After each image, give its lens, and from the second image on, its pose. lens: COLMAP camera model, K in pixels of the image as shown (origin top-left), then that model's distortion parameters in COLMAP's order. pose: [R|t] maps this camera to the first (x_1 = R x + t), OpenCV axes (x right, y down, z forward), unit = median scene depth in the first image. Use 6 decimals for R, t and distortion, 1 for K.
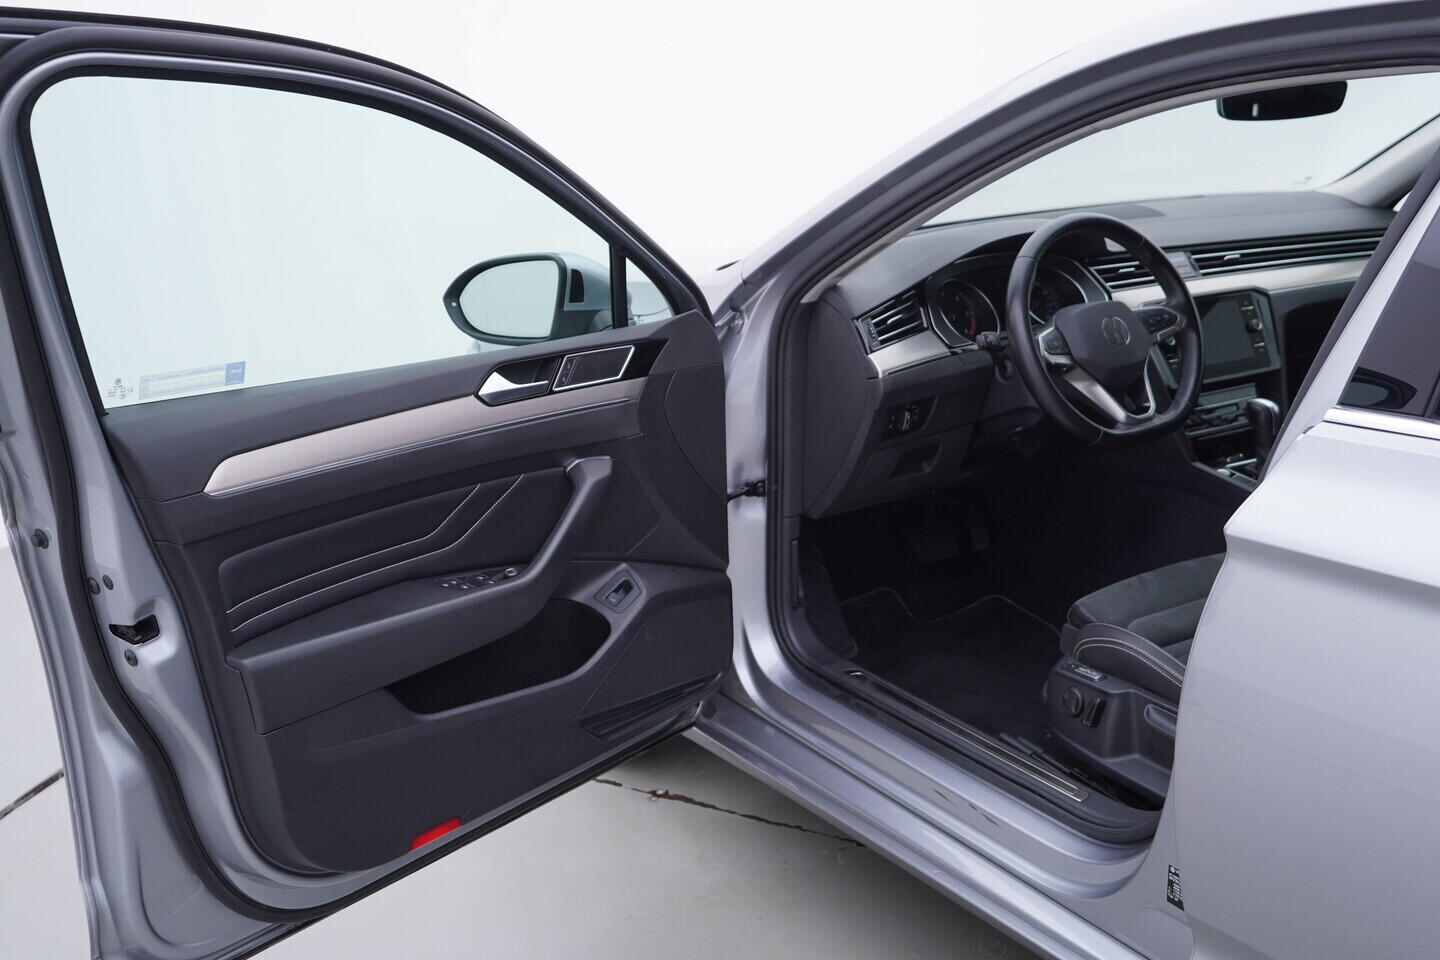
lens RADIAL K [[1477.6, 0, 720.0], [0, 1477.6, 480.0], [0, 0, 1]] dist [-0.003600, 0.022612]
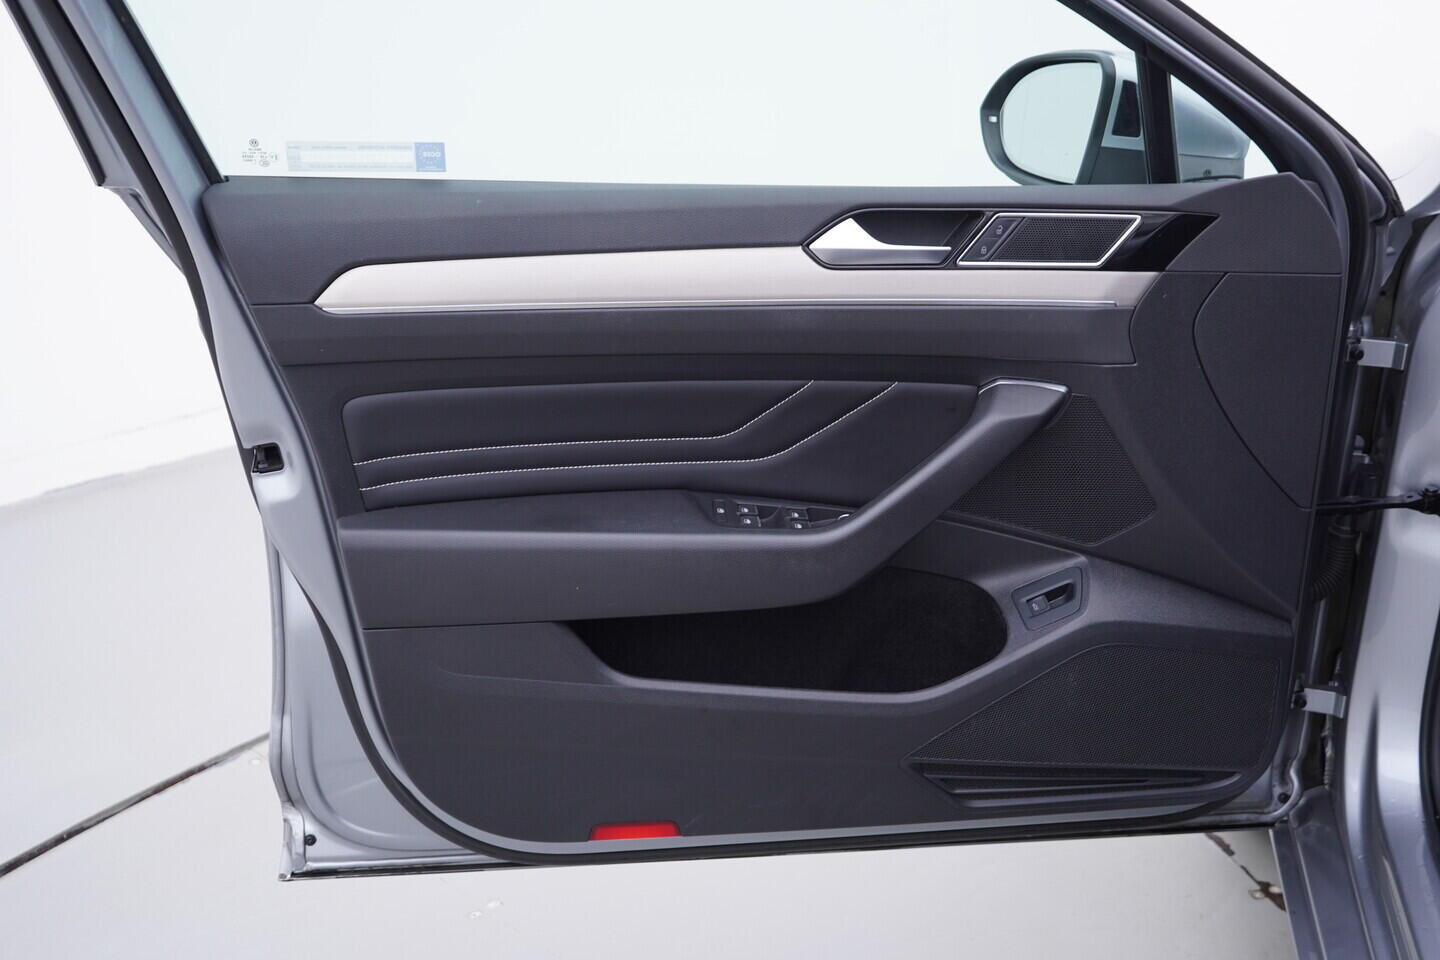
lens RADIAL K [[1509.6, 0, 717.9], [0, 1509.6, 485.7], [0, 0, 1]] dist [0.001843, 0.007854]
pose [[0.703270, 0.273921, -0.656032, 0.271896], [-0.195928, 0.961732, 0.191528, -0.074857], [0.683391, -0.006161, 0.730026, 0.468136]]
